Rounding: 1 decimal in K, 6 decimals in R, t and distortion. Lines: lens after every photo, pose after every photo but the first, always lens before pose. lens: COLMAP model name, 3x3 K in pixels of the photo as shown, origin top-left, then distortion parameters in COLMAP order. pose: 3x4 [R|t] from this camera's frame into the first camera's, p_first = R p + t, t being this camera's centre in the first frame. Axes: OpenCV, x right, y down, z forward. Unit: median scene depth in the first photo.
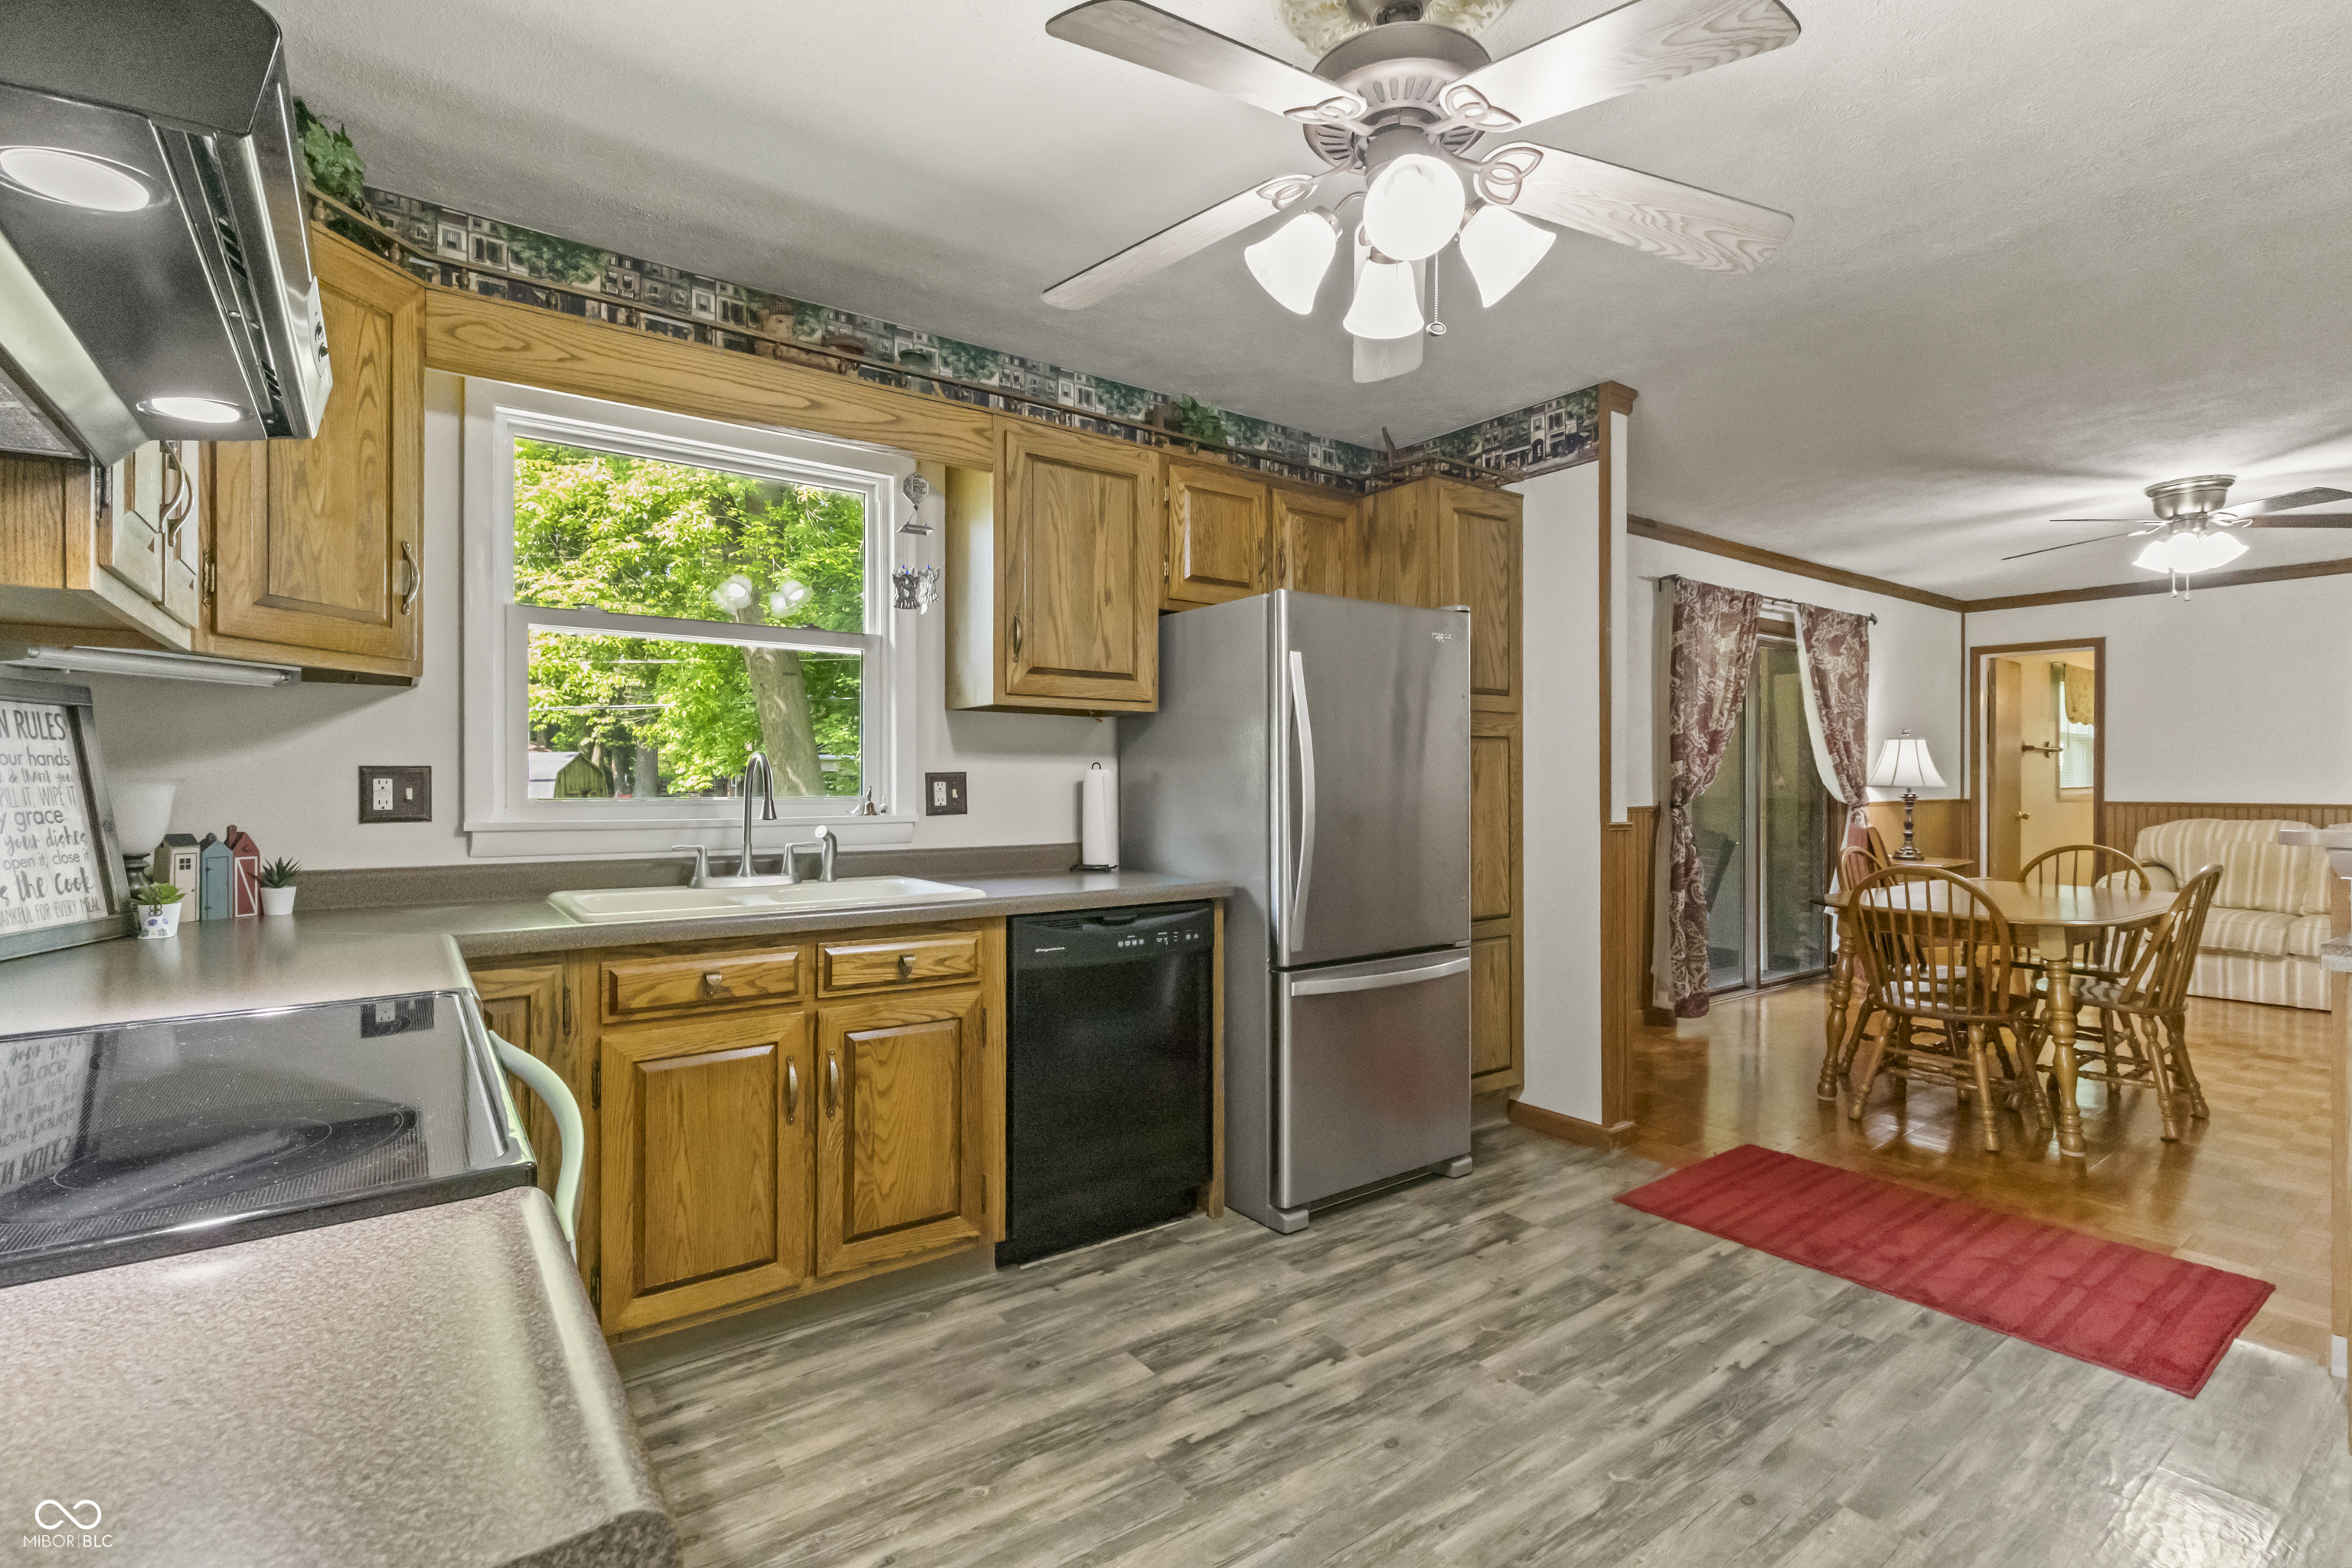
lens RADIAL K [[1078.2, 0, 1176.0], [0, 1078.2, 784.0], [0, 0, 1]] dist [0.000631, 0.000051]
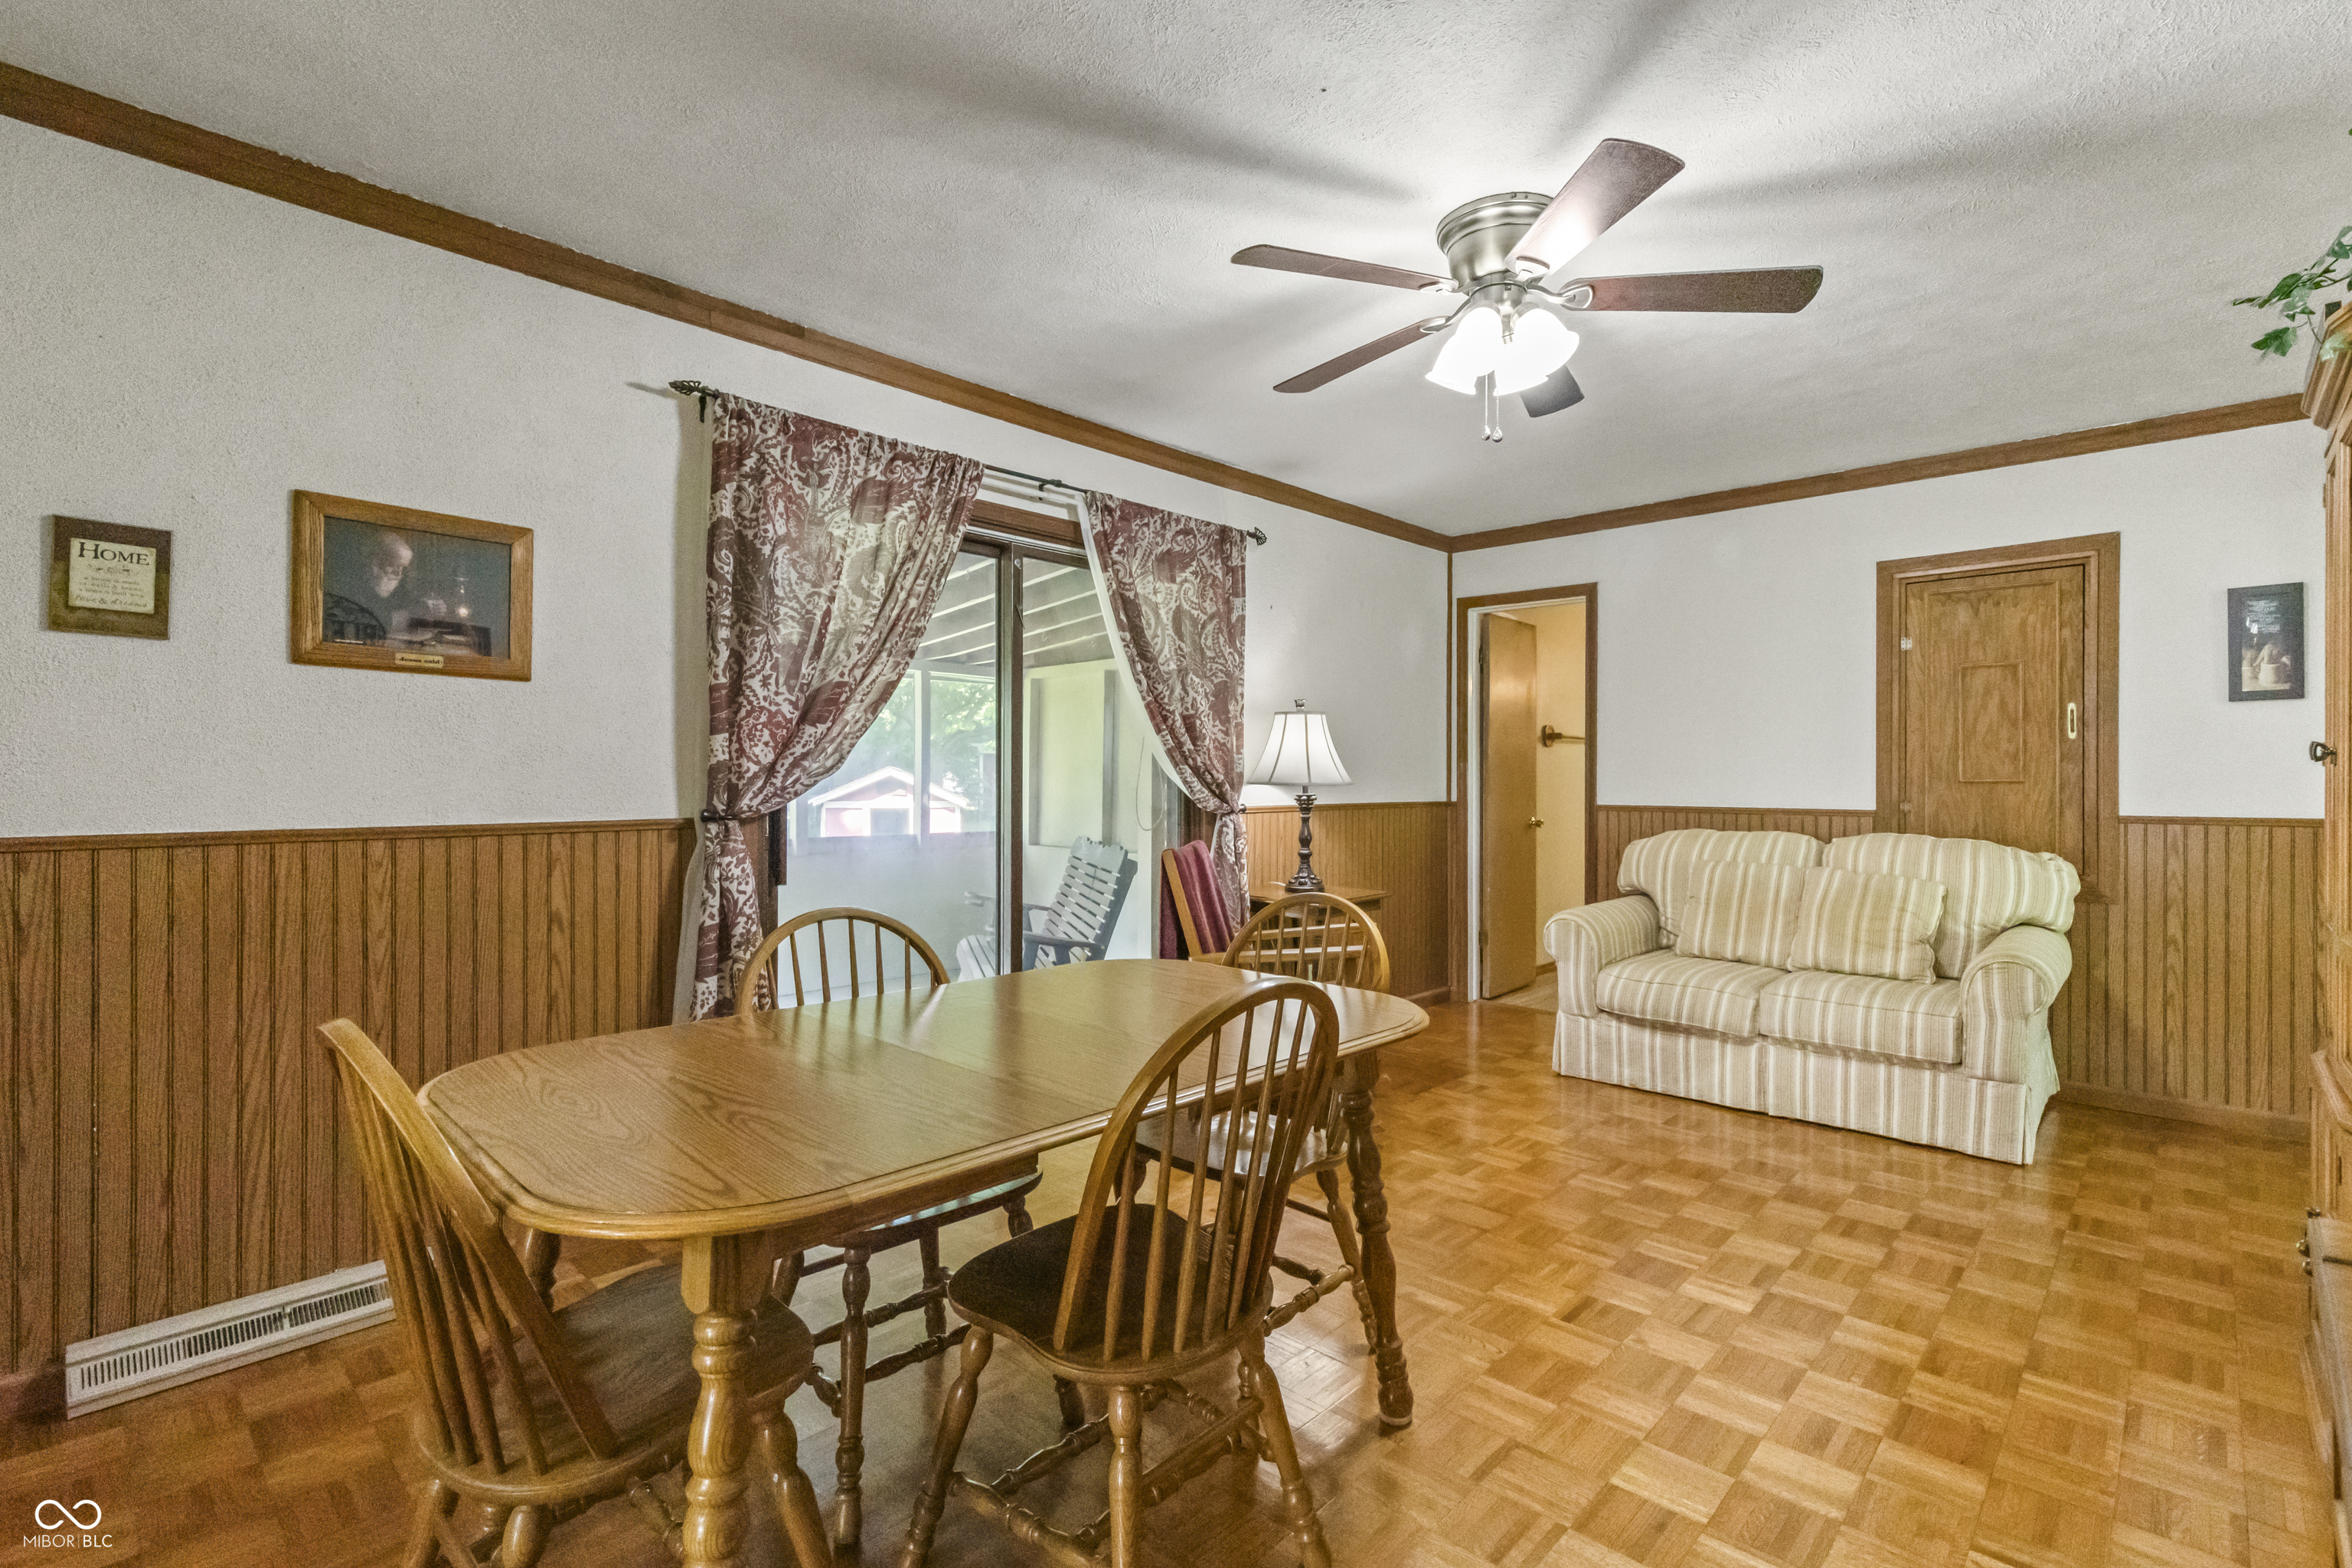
lens RADIAL K [[1077.1, 0, 1162.1], [0, 1077.1, 782.9], [0, 0, 1]] dist [0.004998, -0.000396]
pose [[0.985378, 0.002746, 0.170358, 0.681260], [-0.002957, 0.999995, 0.000984, 0.001626], [-0.170355, -0.001474, 0.985382, 0.497211]]
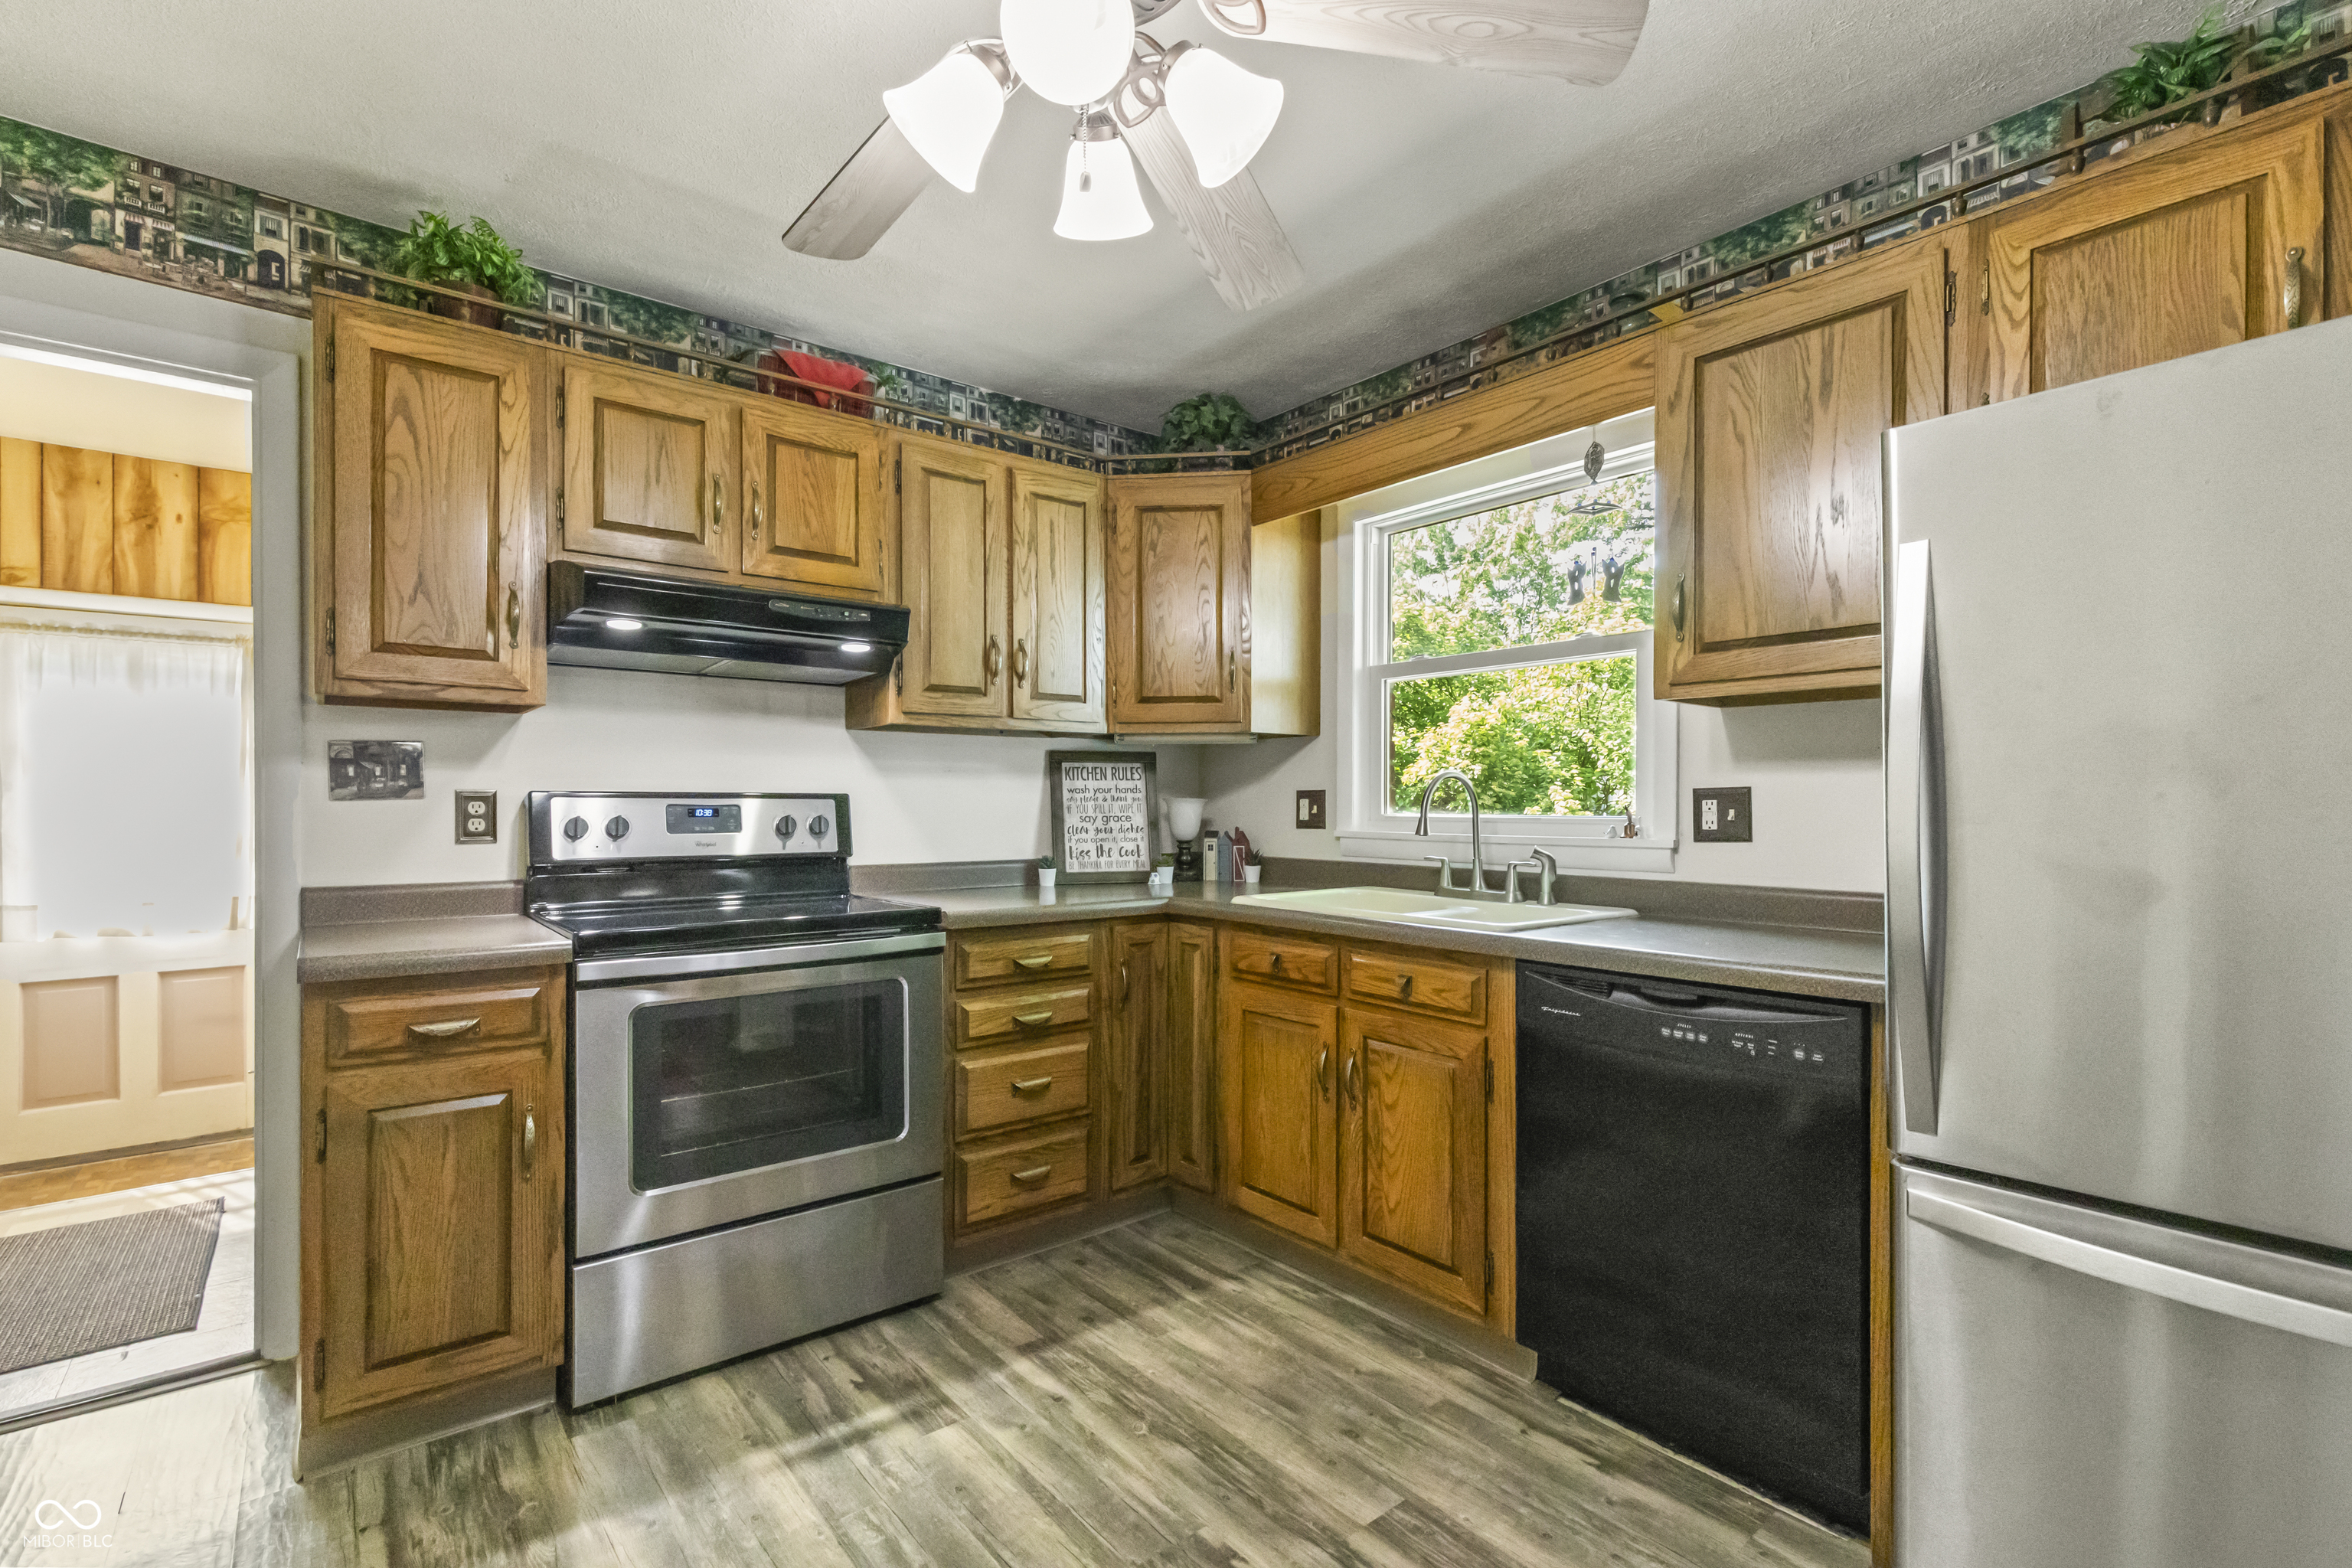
lens RADIAL K [[1060.3, 0, 1195.5], [0, 1060.3, 800.7], [0, 0, 1]] dist [0.002843, -0.000563]
pose [[0.061187, -0.001968, -0.998124, 0.362825], [-0.000782, 0.999998, -0.002019, 0.000282], [0.998126, 0.000904, 0.061185, 0.385438]]
